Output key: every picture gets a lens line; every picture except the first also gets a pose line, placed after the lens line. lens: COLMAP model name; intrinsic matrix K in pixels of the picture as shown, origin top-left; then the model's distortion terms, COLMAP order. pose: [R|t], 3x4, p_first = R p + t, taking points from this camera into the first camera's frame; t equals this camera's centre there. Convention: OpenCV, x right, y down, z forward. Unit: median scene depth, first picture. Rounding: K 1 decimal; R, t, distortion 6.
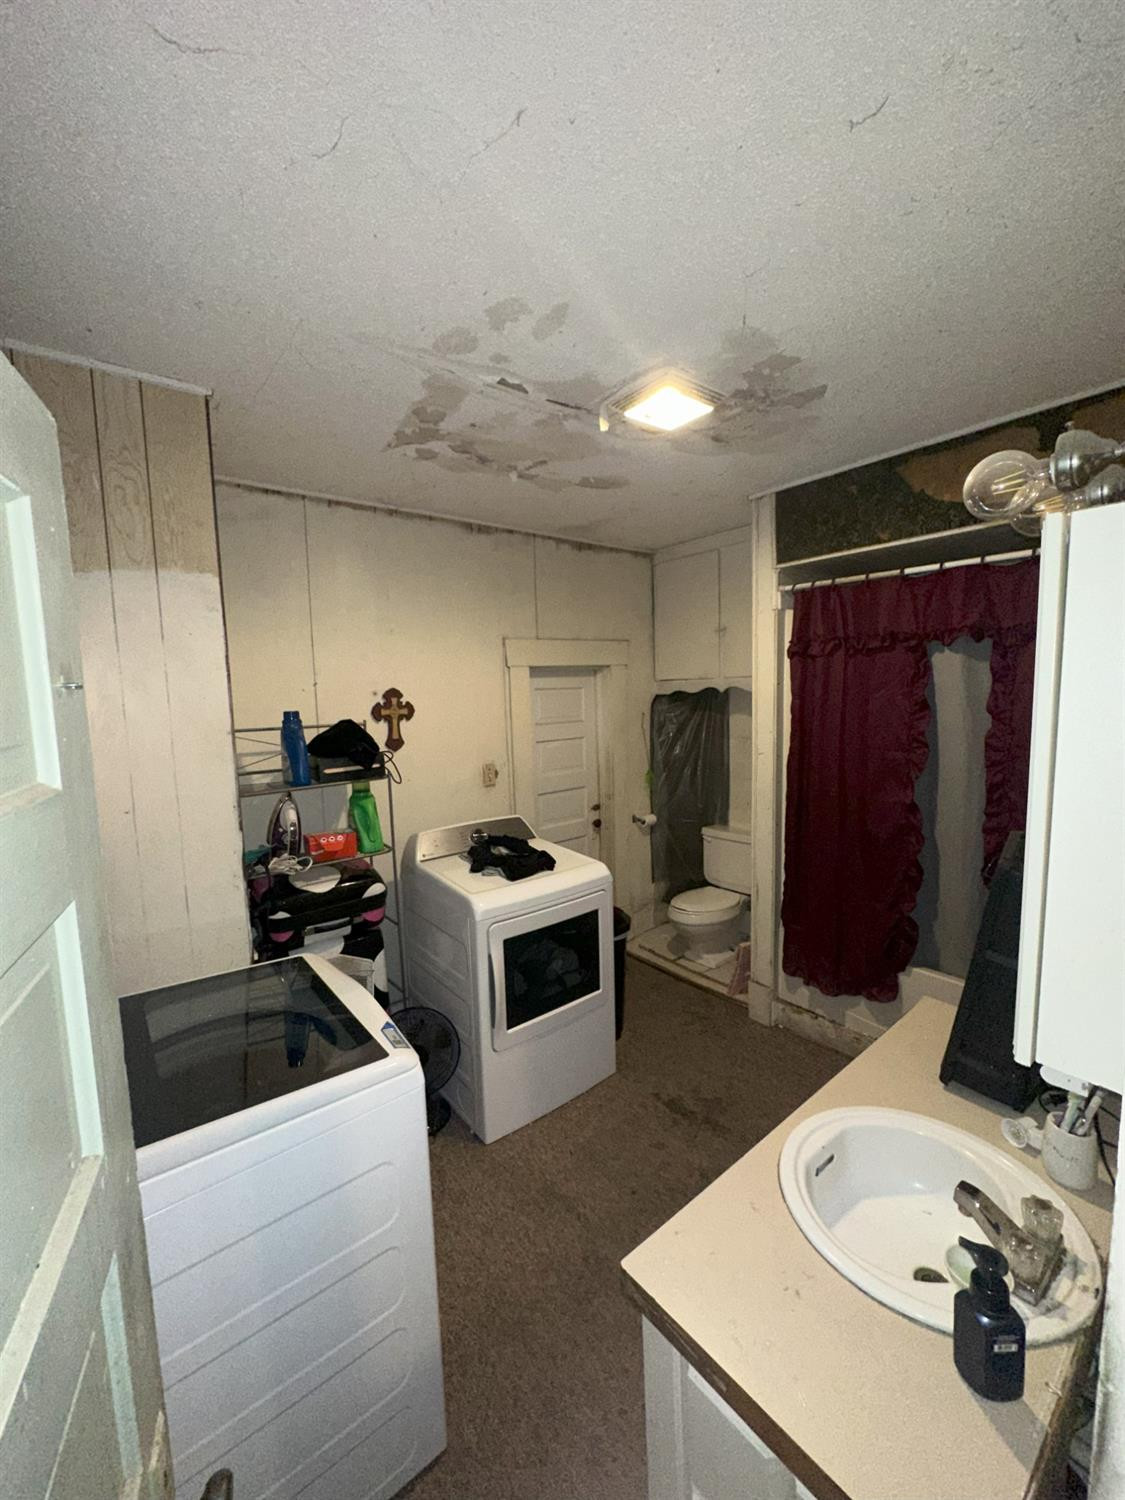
lens RADIAL K [[598.4, 0, 562.5], [0, 598.4, 750.0], [0, 0, 1]] dist [-0.002408, -0.000079]
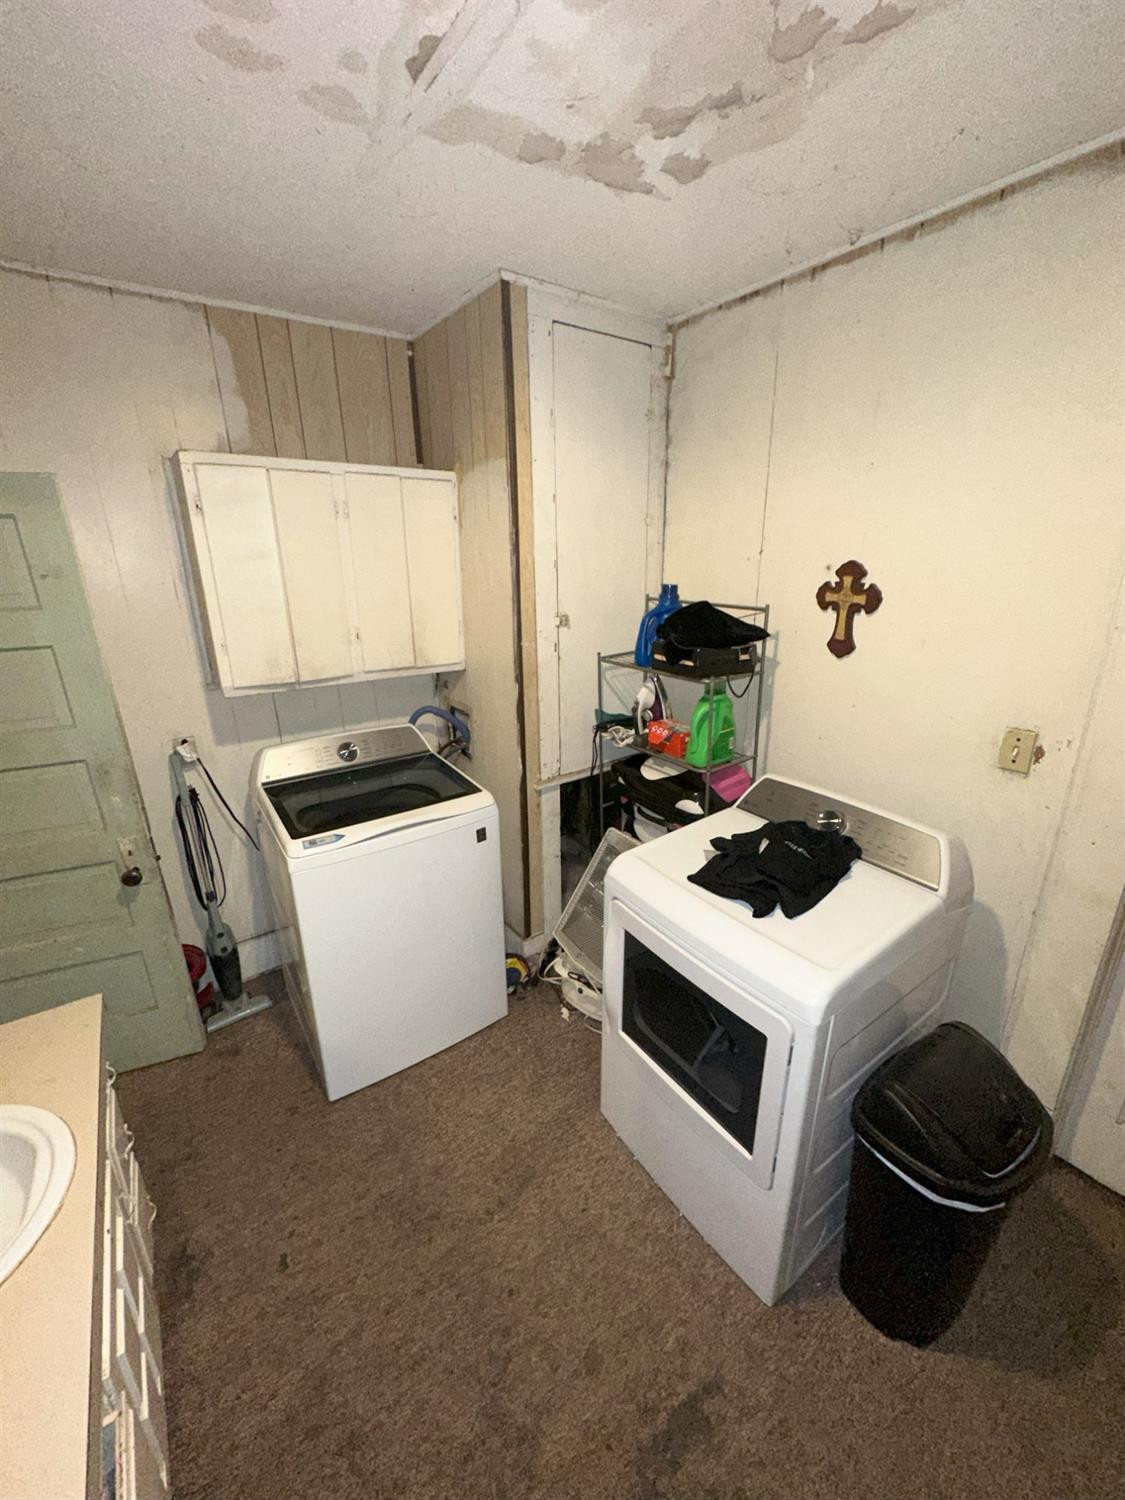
lens RADIAL K [[598.4, 0, 562.5], [0, 598.4, 750.0], [0, 0, 1]] dist [-0.002408, -0.000079]
pose [[-0.062594, 0.349422, -0.934872, 0.464361], [-0.089825, 0.930935, 0.353965, -0.127723], [0.993989, 0.106131, -0.026884, 0.818506]]
